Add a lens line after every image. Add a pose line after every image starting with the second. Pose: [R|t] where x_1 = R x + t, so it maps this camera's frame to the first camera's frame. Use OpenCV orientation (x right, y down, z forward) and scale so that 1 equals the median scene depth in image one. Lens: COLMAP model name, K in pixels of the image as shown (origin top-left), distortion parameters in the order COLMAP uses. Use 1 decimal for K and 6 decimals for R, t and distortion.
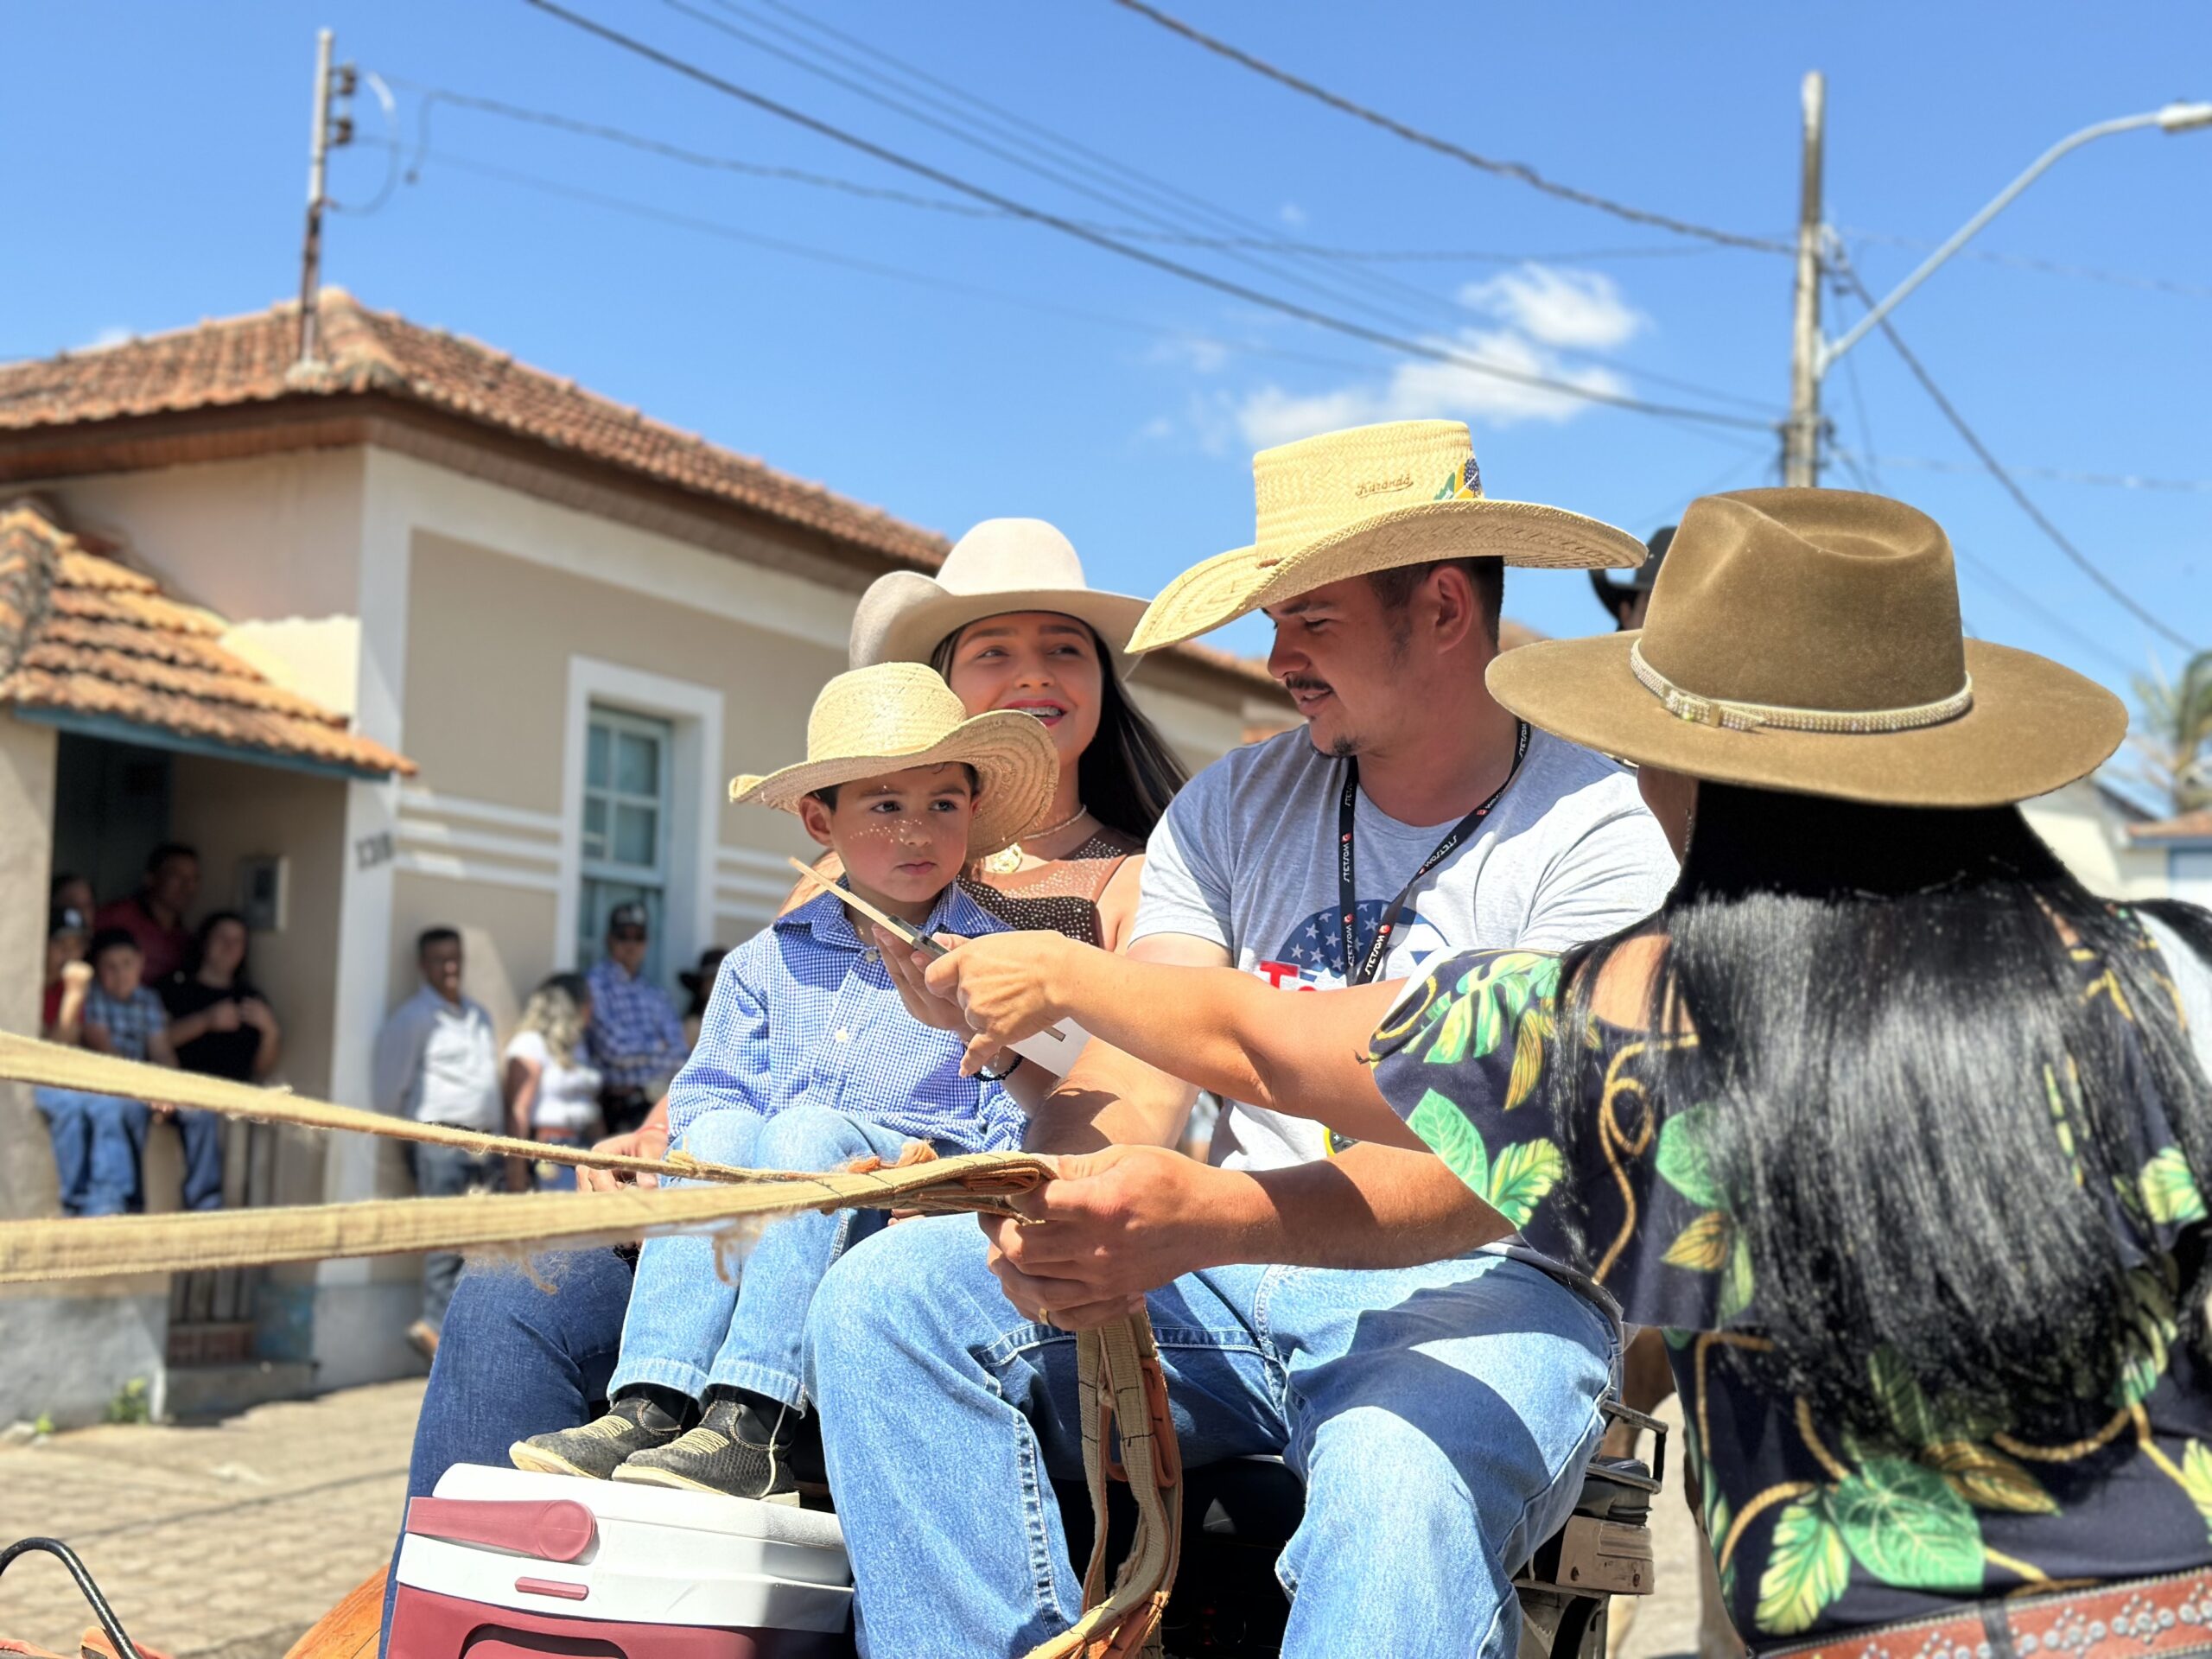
lens RADIAL K [[3211.3, 0, 1101.1], [0, 3211.3, 751.6], [0, 0, 1]] dist [0.225038, -0.568872]
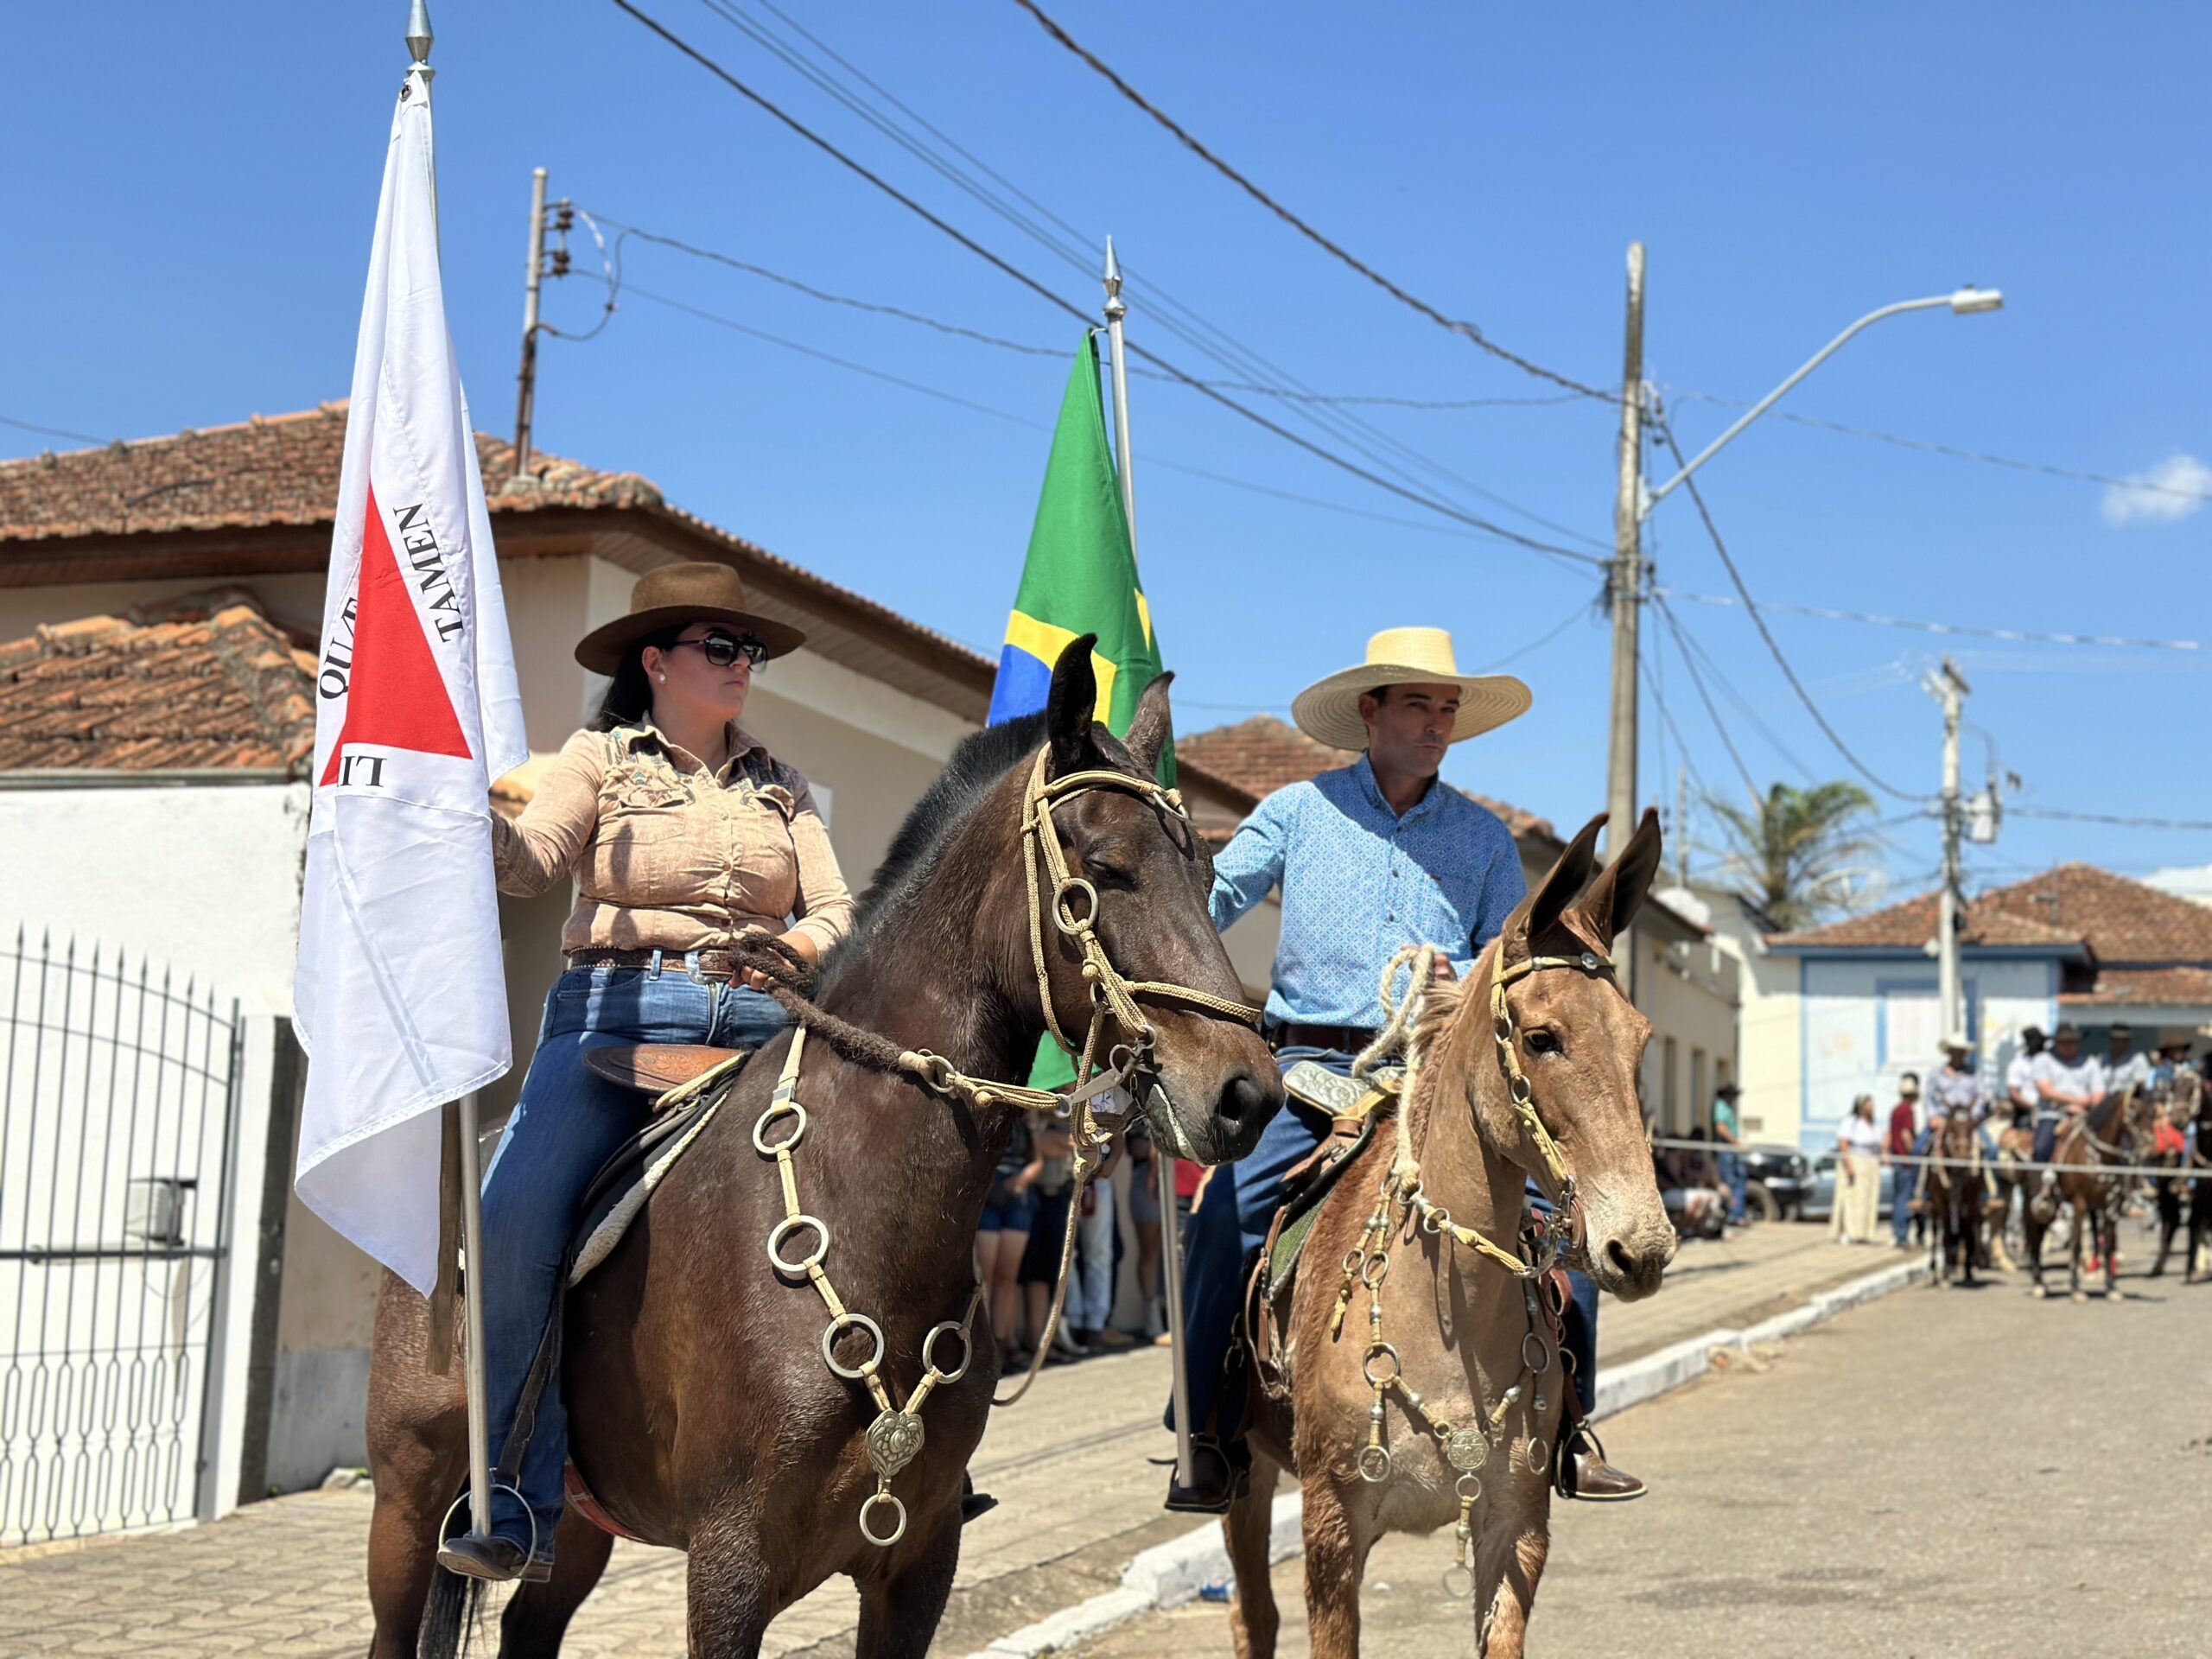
lens RADIAL K [[3211.3, 0, 1101.1], [0, 3211.3, 751.6], [0, 0, 1]] dist [0.225038, -0.568872]
pose [[0.988347, 0.027022, 0.149797, -0.219406], [-0.022778, 0.999291, -0.029975, -0.001420], [-0.150501, 0.026214, 0.988262, -0.080640]]
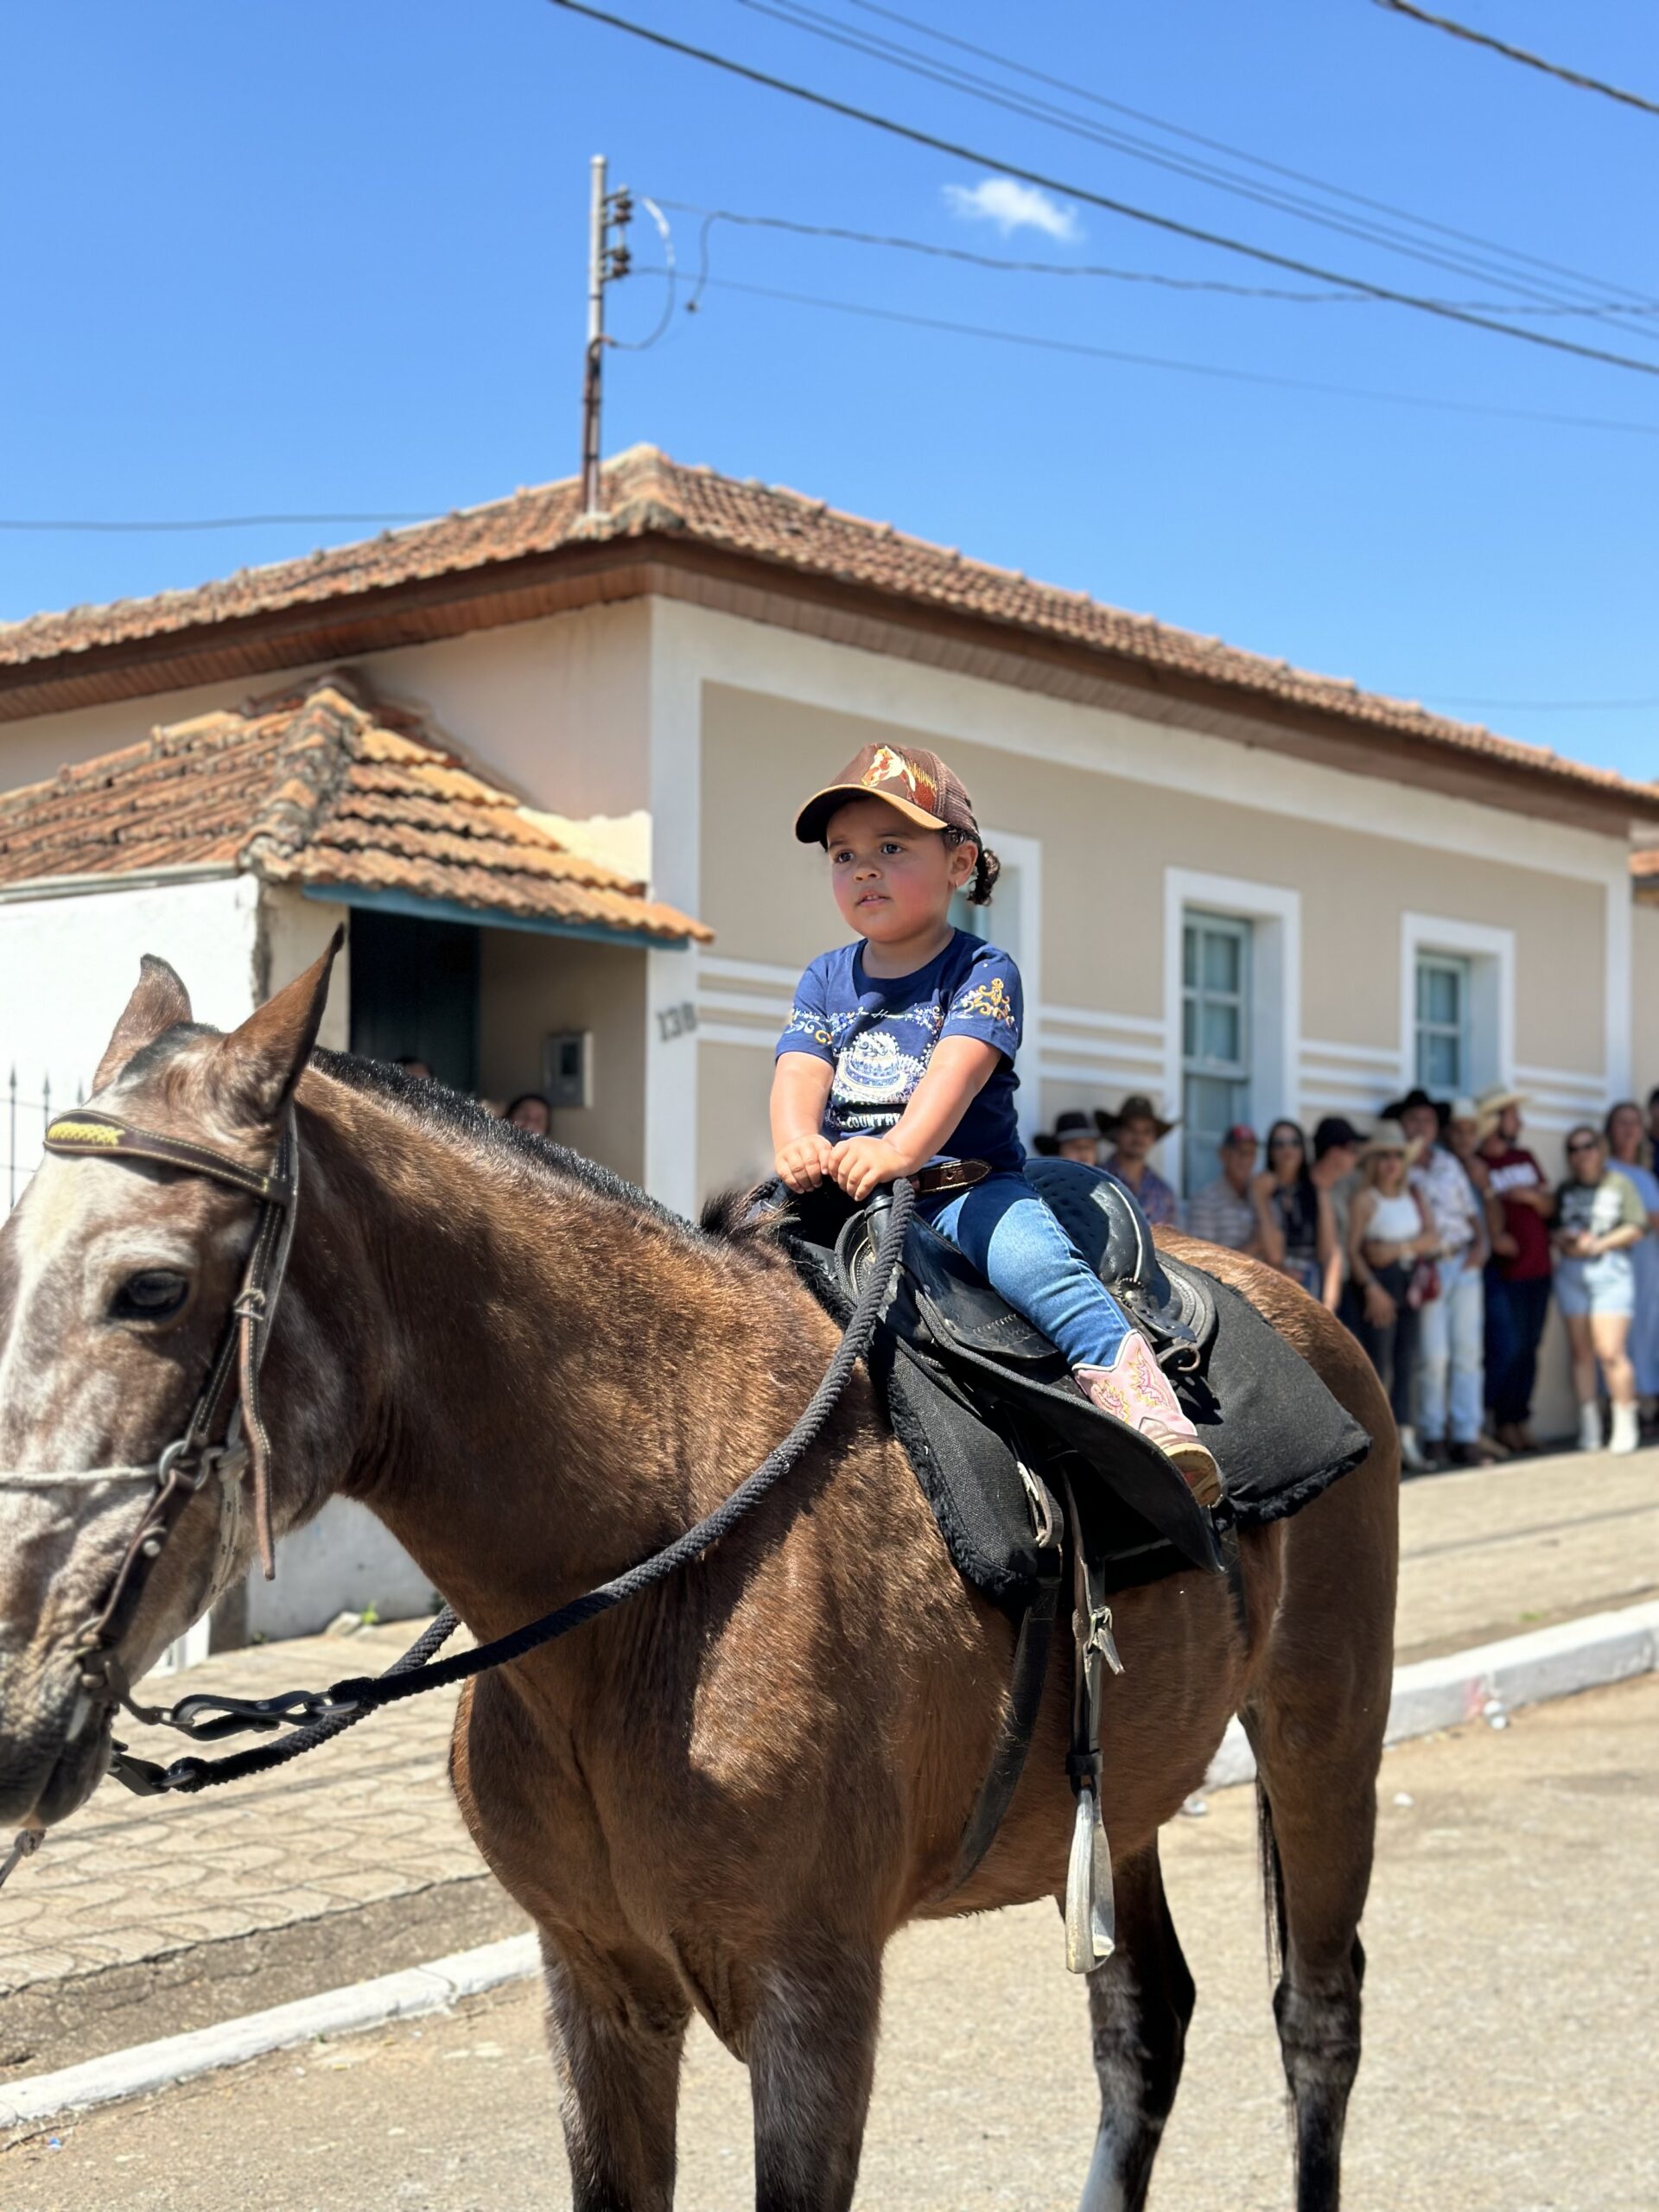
lens RADIAL K [[3211.3, 0, 829.5], [0, 3211.3, 1106.0], [0, 0, 1]] dist [0.225038, -0.568872]
pose [[0.977095, -0.031925, -0.210395, 0.018747], [0.043918, 0.997651, 0.052576, 0.007320], [0.208222, -0.060612, 0.976202, 0.079212]]
